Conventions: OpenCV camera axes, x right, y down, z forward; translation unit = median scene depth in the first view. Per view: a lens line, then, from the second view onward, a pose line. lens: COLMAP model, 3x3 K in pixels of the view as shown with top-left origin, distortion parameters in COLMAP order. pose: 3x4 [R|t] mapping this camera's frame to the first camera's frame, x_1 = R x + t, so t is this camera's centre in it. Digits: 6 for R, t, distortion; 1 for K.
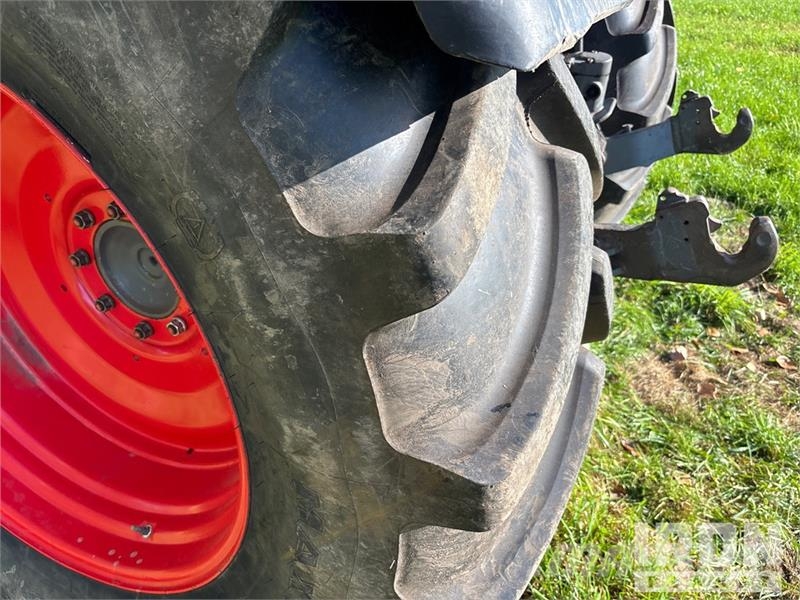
lens RADIAL K [[601.3, 0, 400.0], [0, 601.3, 300.0], [0, 0, 1]] dist [0.054394, -0.088810]
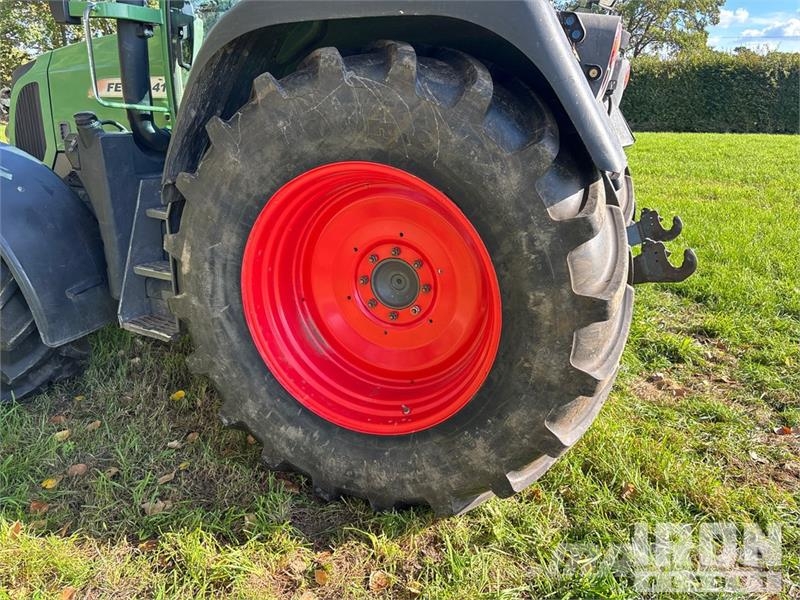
lens RADIAL K [[601.3, 0, 400.0], [0, 601.3, 300.0], [0, 0, 1]] dist [0.054394, -0.088810]
pose [[0.998105, -0.017785, 0.058906, -0.974220], [0.031542, 0.969858, -0.241620, 0.895623], [-0.052833, 0.243020, 0.968581, -1.723929]]
